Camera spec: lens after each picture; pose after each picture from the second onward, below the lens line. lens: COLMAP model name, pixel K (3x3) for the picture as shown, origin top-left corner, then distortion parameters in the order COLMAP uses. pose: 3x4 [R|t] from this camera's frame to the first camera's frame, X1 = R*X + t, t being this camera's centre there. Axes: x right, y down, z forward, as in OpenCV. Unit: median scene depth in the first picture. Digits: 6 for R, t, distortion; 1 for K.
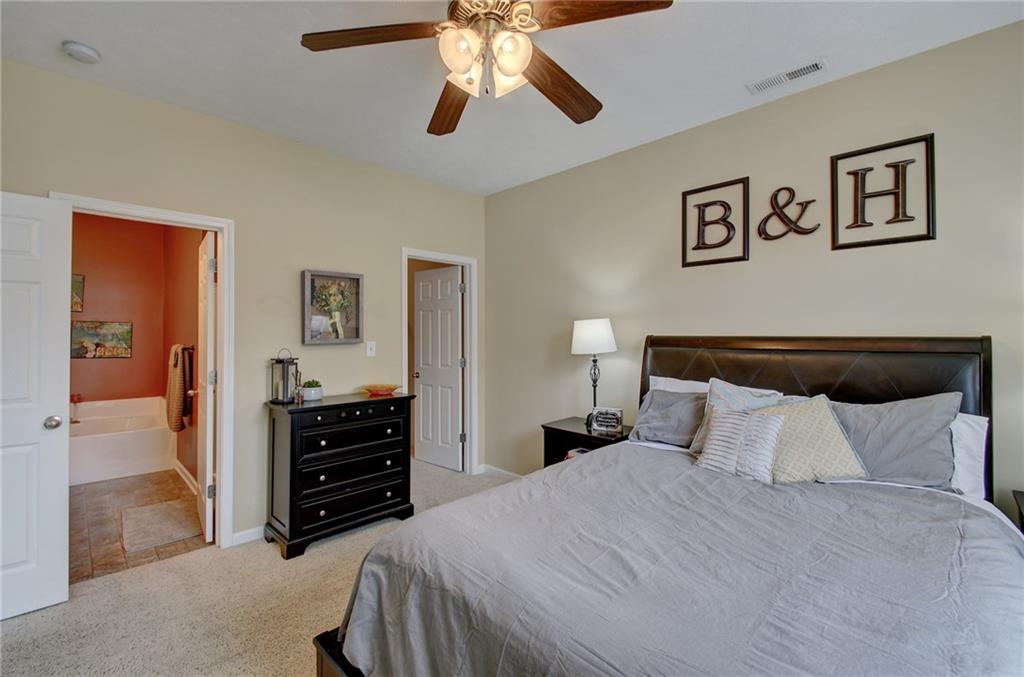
lens RADIAL K [[440.5, 0, 509.3], [0, 440.5, 335.9], [0, 0, 1]] dist [0.007600, -0.002561]
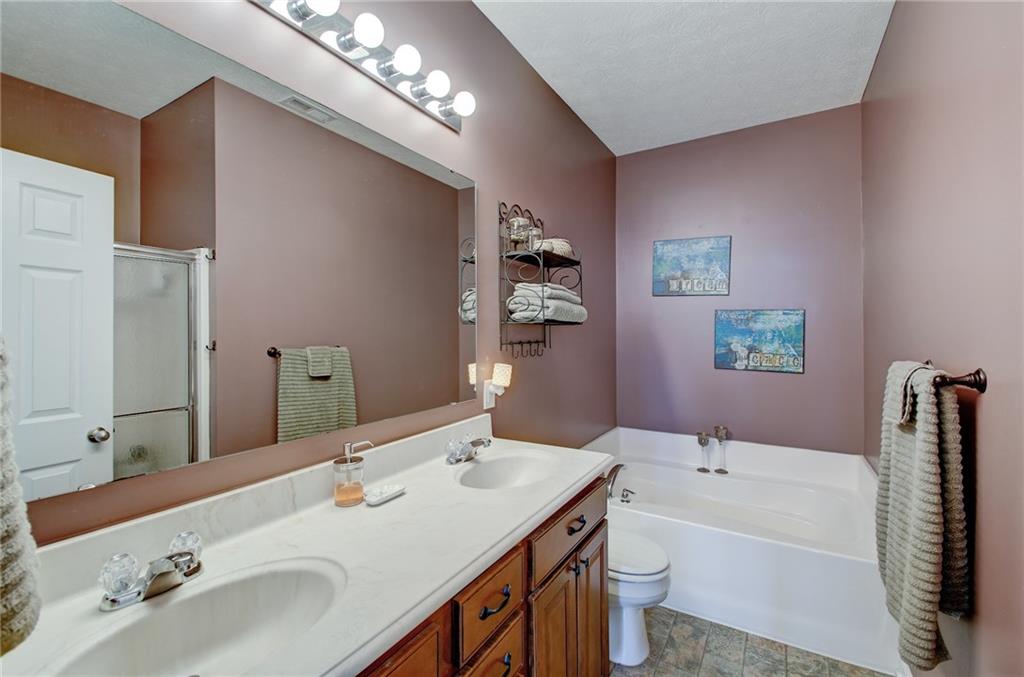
lens RADIAL K [[440.5, 0, 503.0], [0, 440.5, 331.2], [0, 0, 1]] dist [0.007600, -0.002561]
pose [[0.226861, -0.004968, -0.973914, -0.432532], [0.006606, 0.999972, -0.003562, -0.003425], [0.973905, -0.005625, 0.226888, 0.546721]]
